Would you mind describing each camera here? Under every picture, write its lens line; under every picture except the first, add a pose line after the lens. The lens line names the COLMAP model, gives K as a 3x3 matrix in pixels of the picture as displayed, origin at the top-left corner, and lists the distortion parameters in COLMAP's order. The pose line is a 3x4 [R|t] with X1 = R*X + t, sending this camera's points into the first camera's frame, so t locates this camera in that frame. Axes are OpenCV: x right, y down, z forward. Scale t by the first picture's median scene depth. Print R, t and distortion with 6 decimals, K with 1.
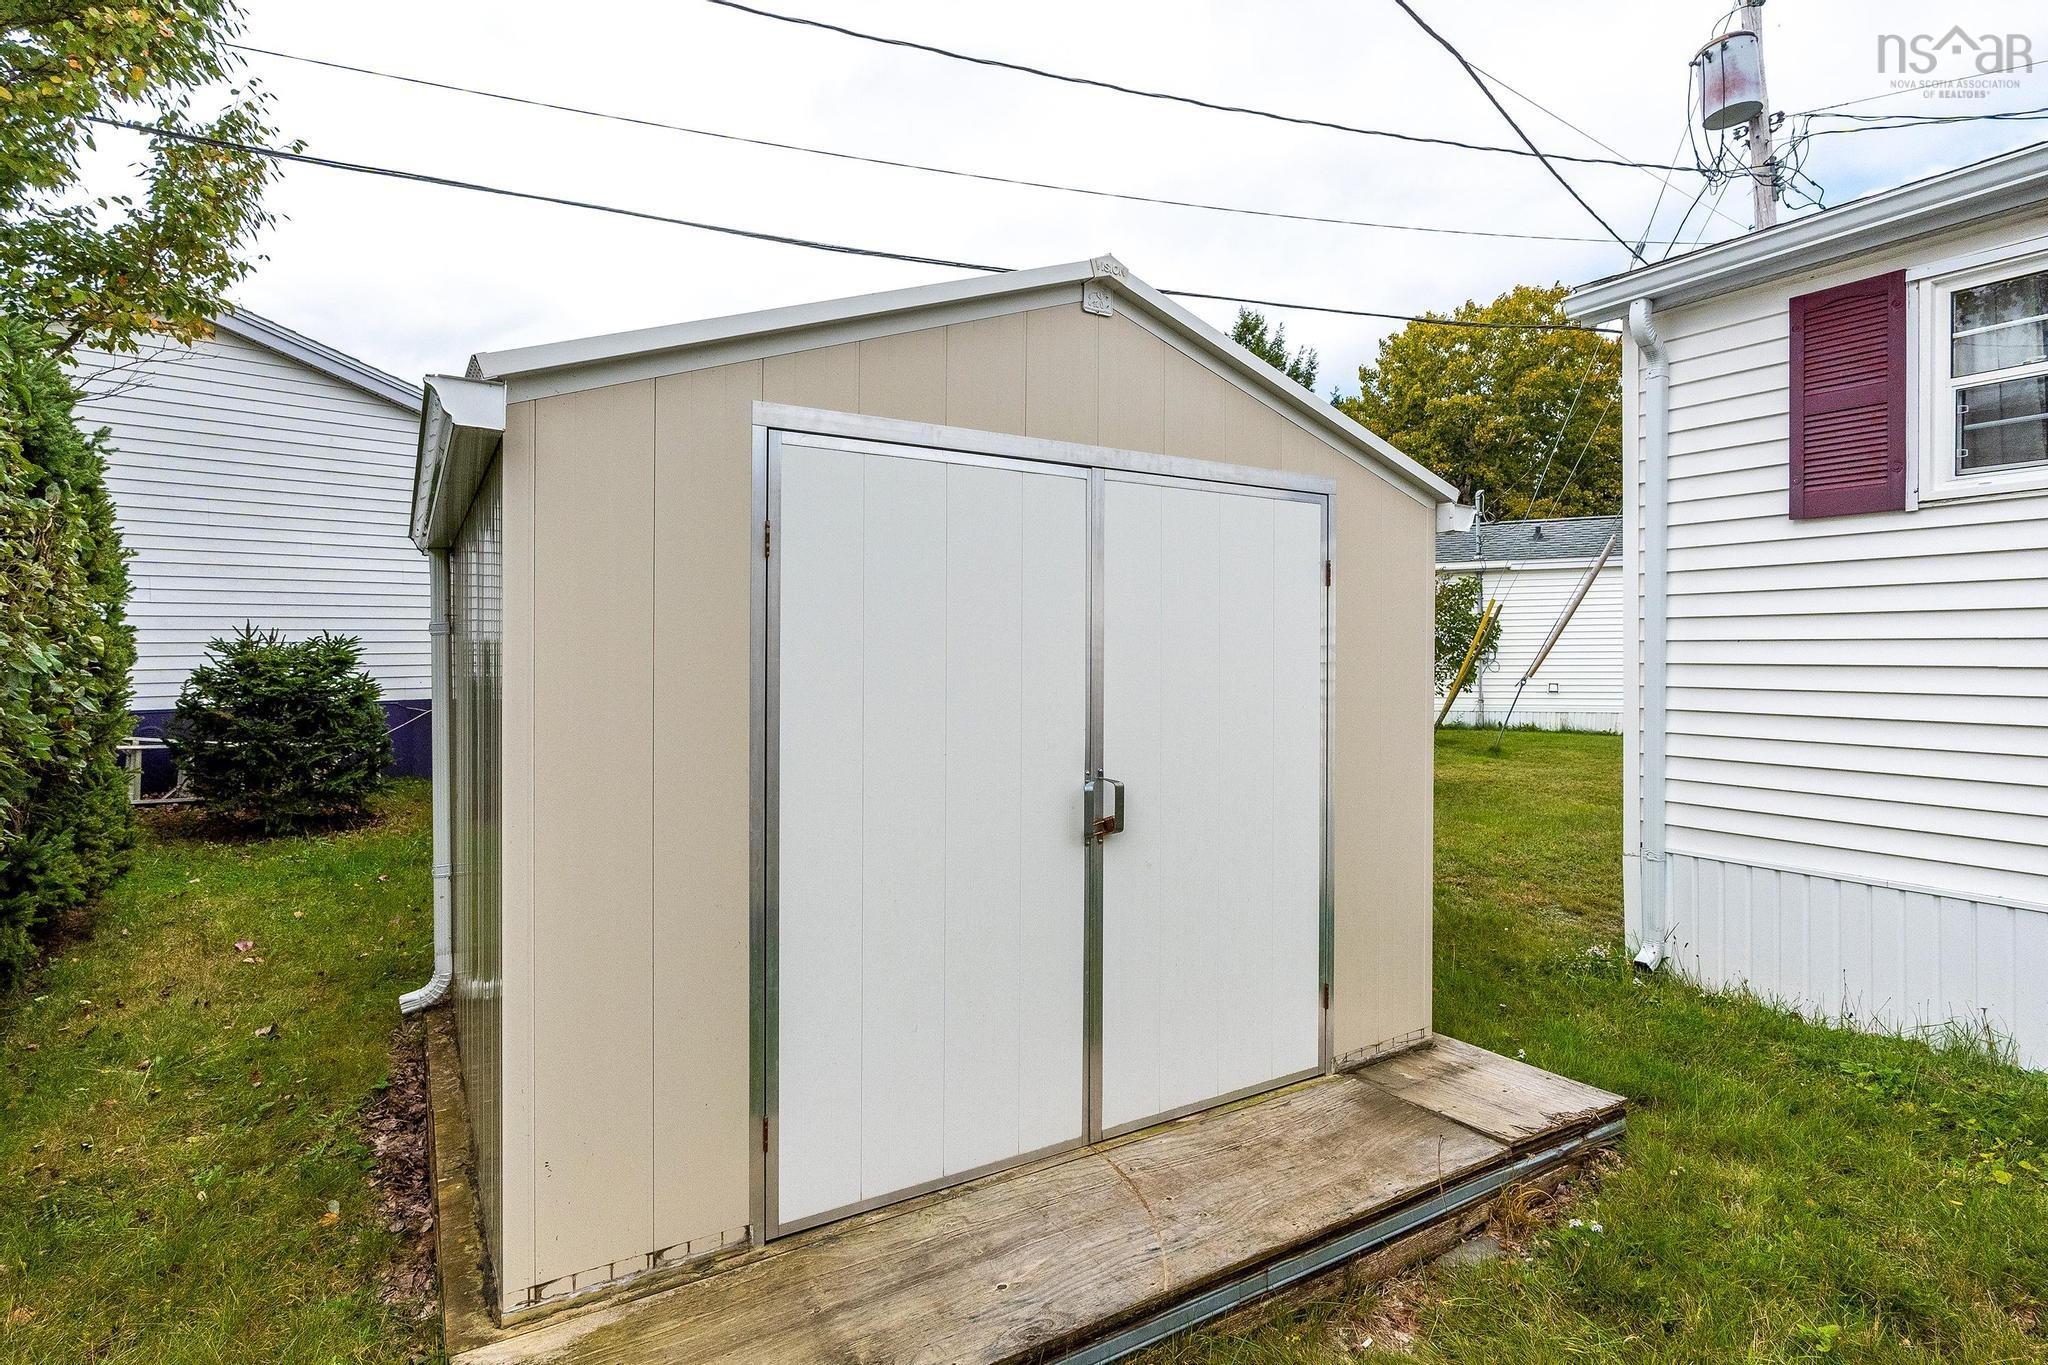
lens RADIAL K [[1027.4, 0, 1031.4], [0, 1027.4, 668.9], [0, 0, 1]] dist [-0.008297, 0.005913]
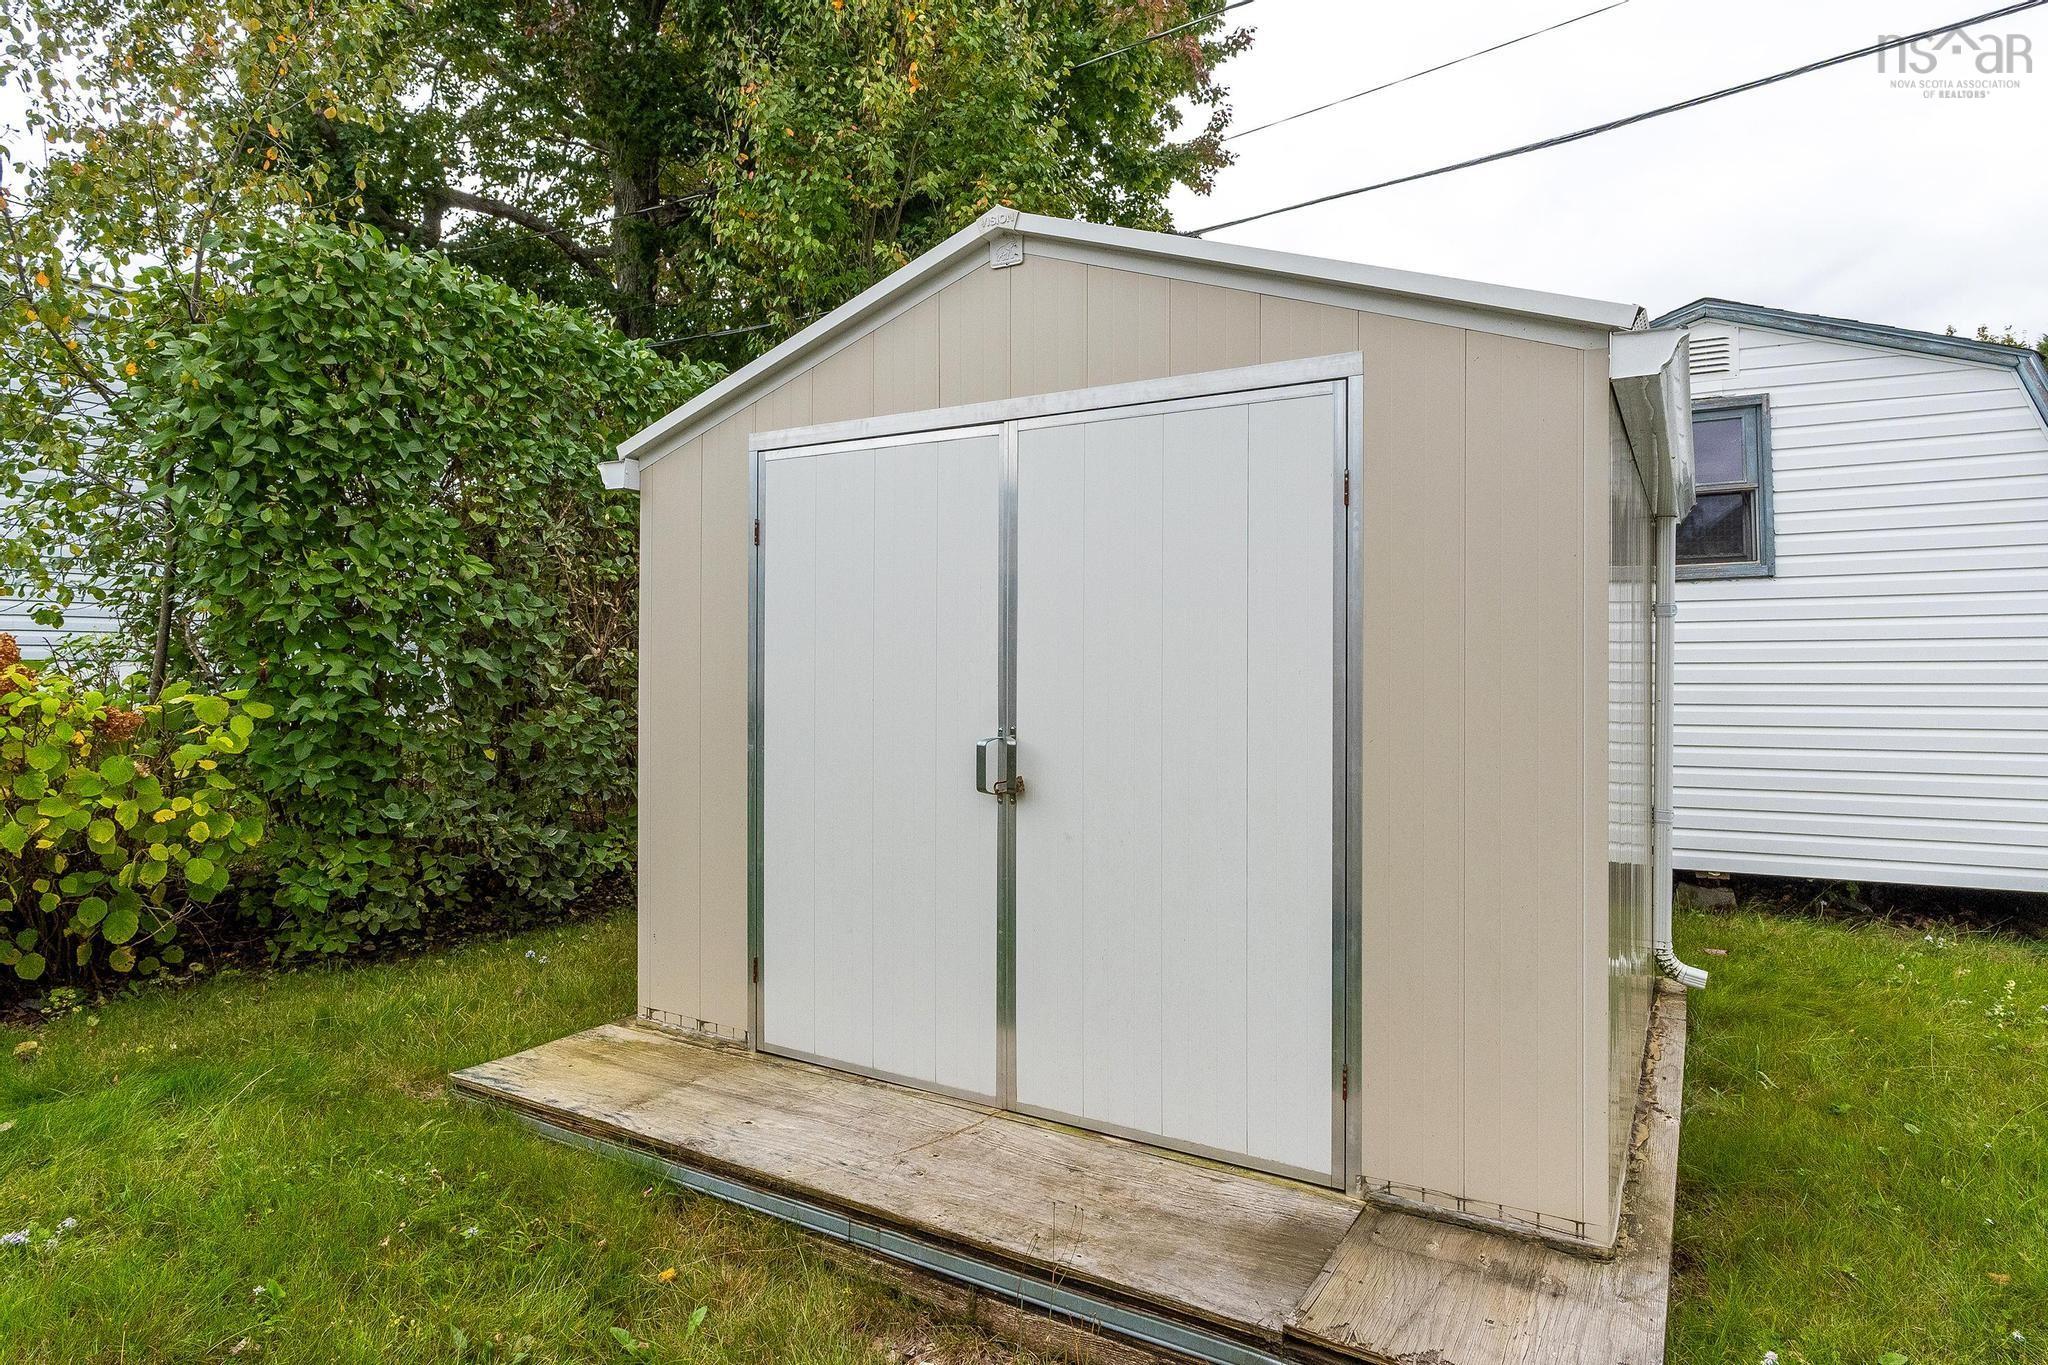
lens RADIAL K [[1164.3, 0, 1033.5], [0, 1164.3, 673.5], [0, 0, 1]] dist [-0.005584, 0.003066]
pose [[0.455249, 0.005375, -0.890348, 1.182991], [-0.014254, 0.999898, -0.001252, 0.052741], [0.890250, 0.013261, 0.455279, 0.572826]]
